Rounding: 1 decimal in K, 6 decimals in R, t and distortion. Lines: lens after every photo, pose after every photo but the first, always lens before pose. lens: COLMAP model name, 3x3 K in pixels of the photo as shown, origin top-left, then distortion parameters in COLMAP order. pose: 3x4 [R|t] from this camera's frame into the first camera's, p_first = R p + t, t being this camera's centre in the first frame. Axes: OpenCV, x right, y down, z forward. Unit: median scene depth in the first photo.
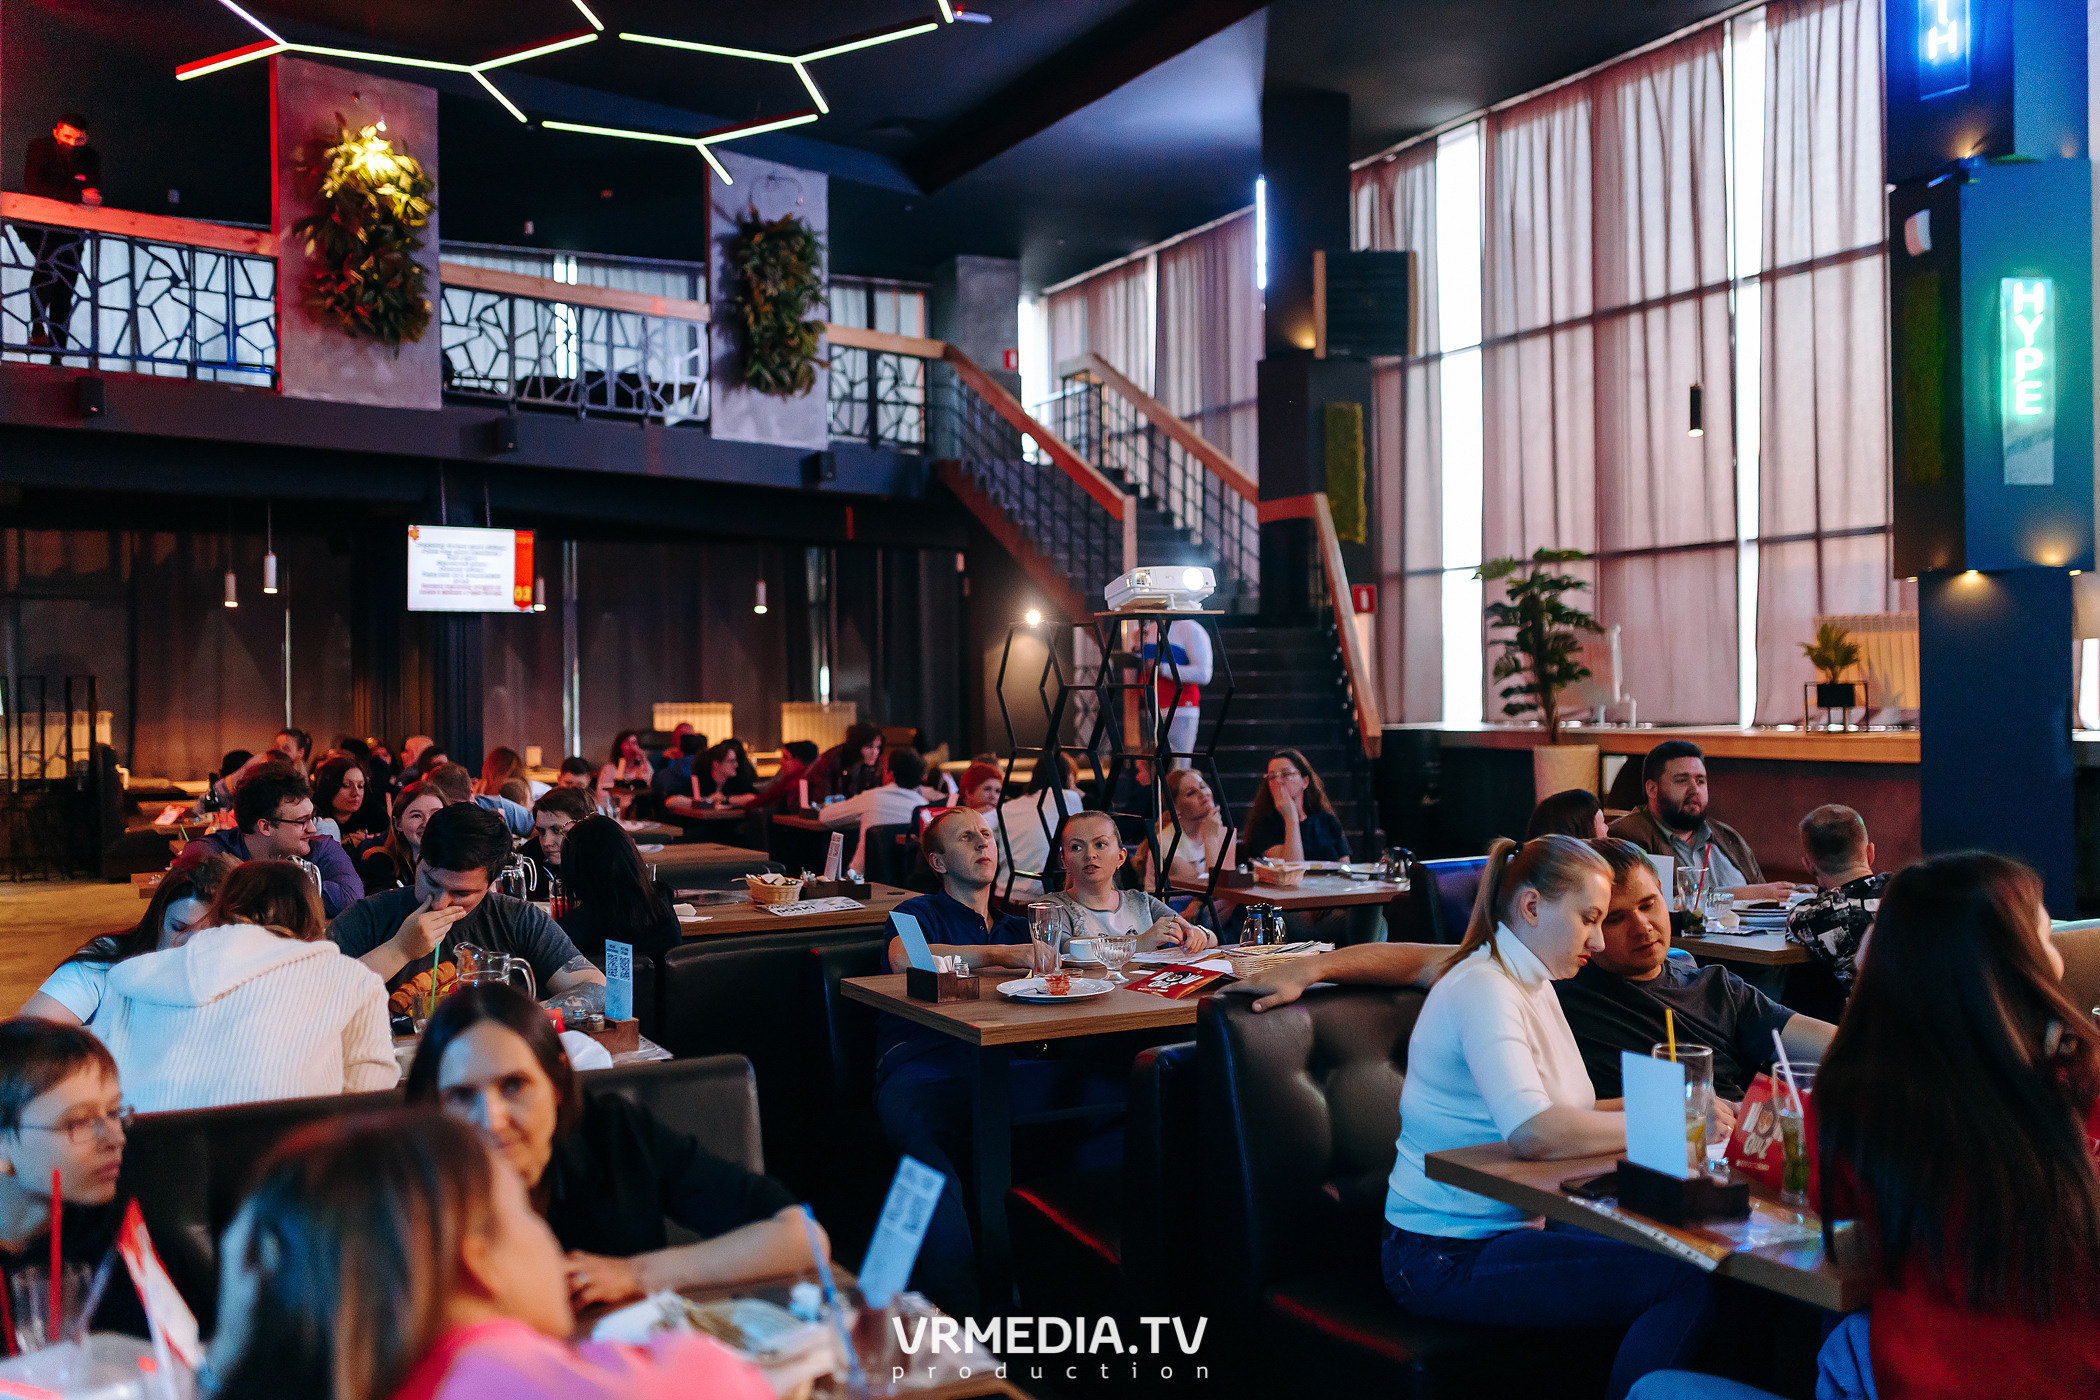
lens RADIAL K [[2007.0, 0, 1050.0], [0, 2007.0, 700.0], [0, 0, 1]] dist [-0.000951, 0.011703]
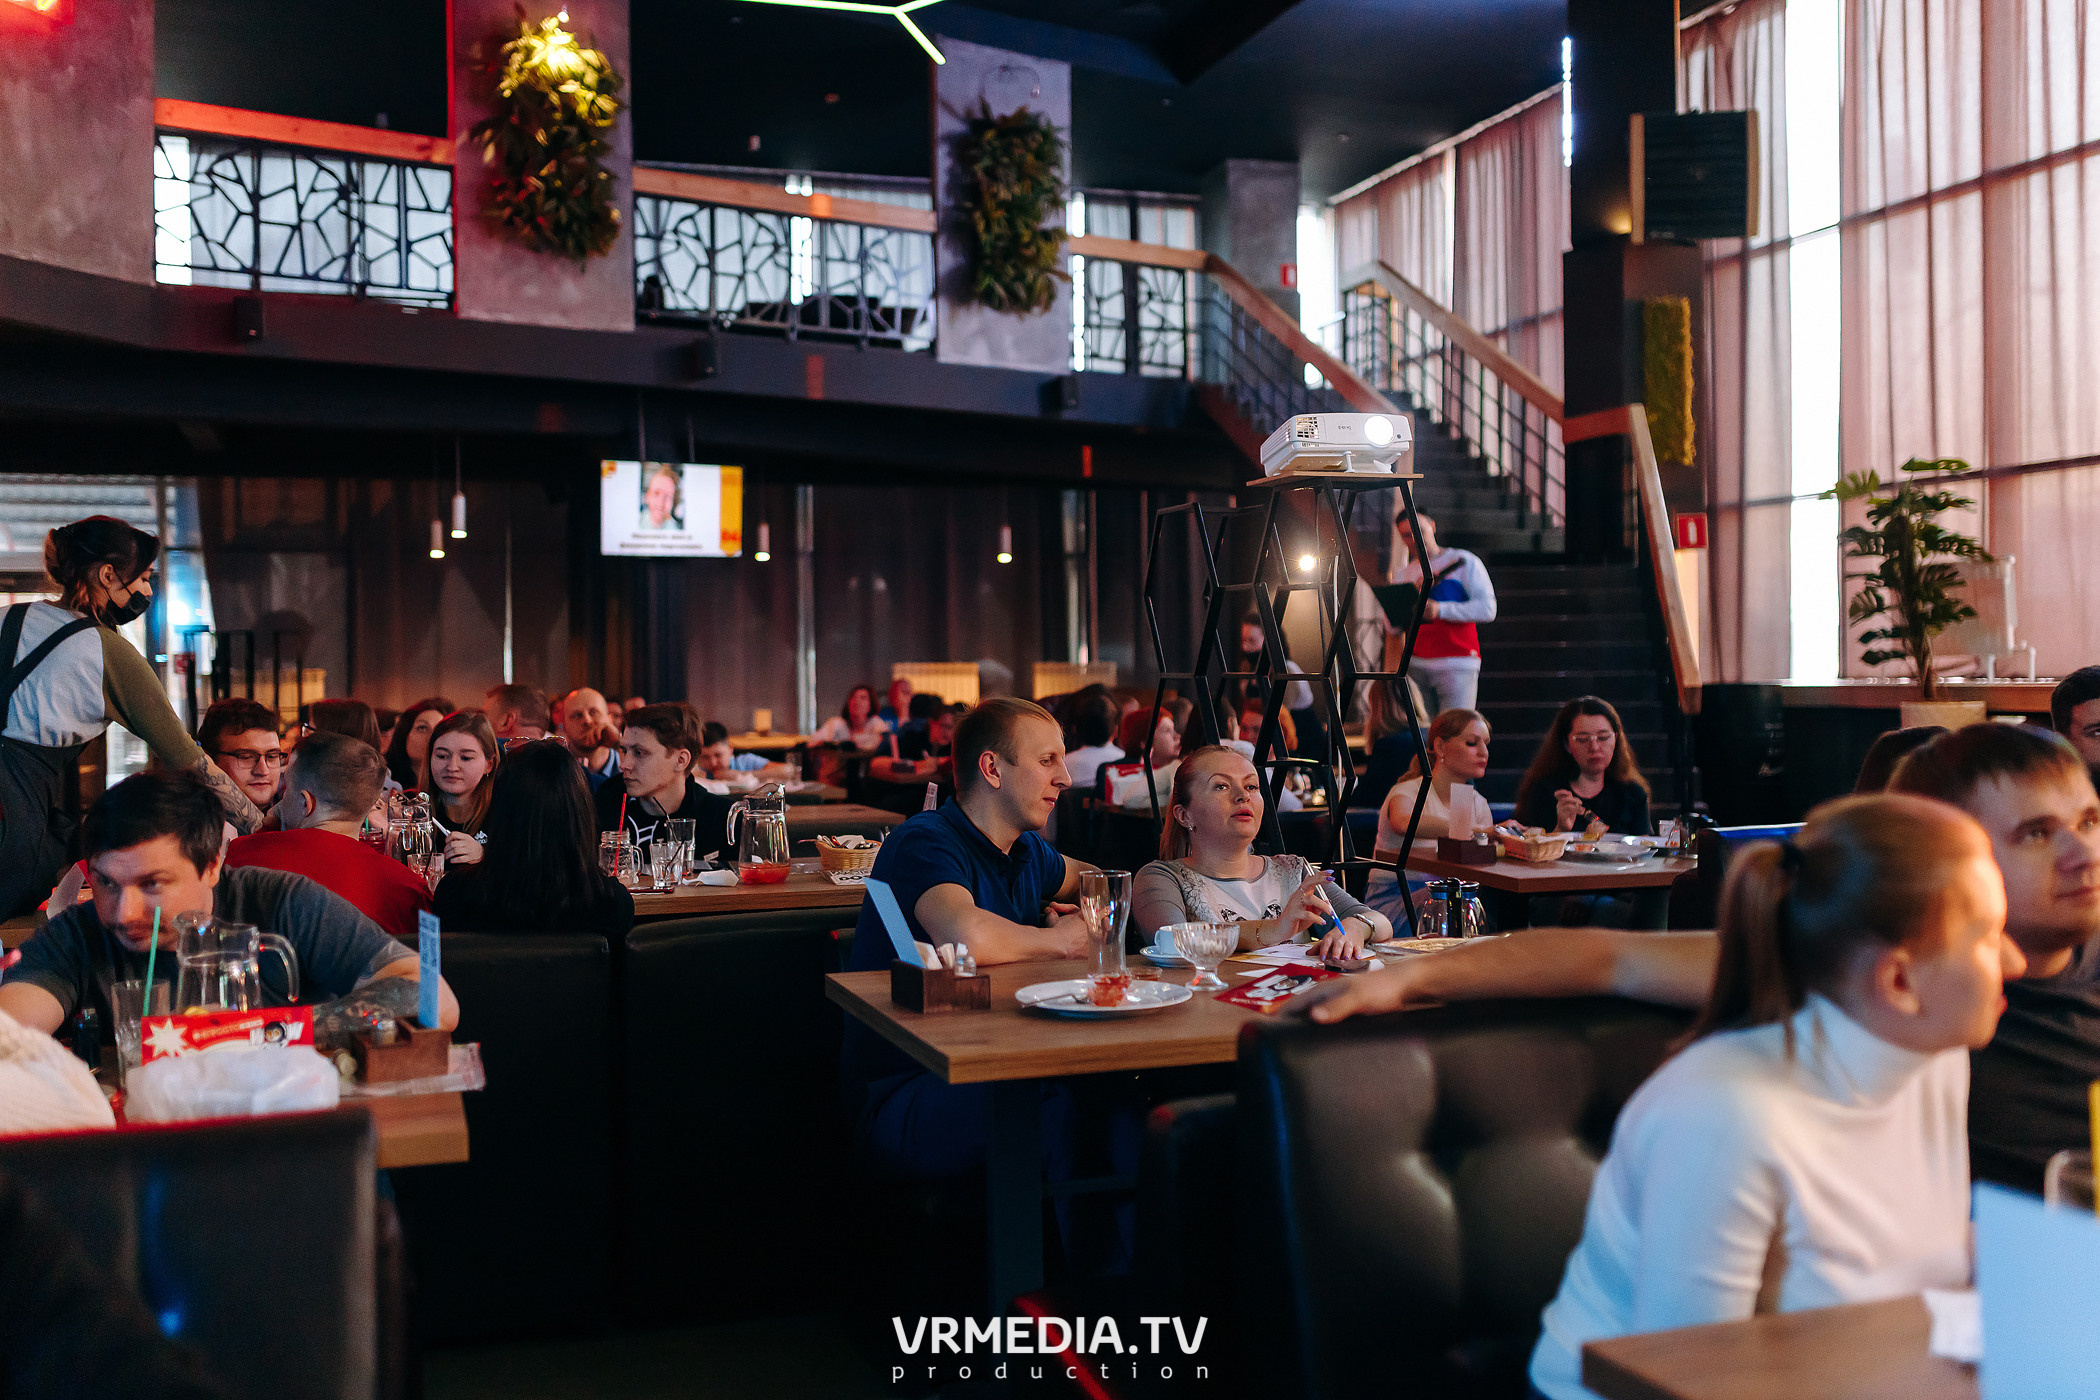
lens RADIAL K [[2071.2, 0, 1050.0], [0, 2071.2, 700.0], [0, 0, 1]] dist [-0.006940, 0.025261]
pose [[0.986938, 0.001774, -0.161092, 0.031906], [-0.000316, 0.999959, 0.009073, 0.012724], [0.161101, -0.008904, 0.986898, 0.104308]]
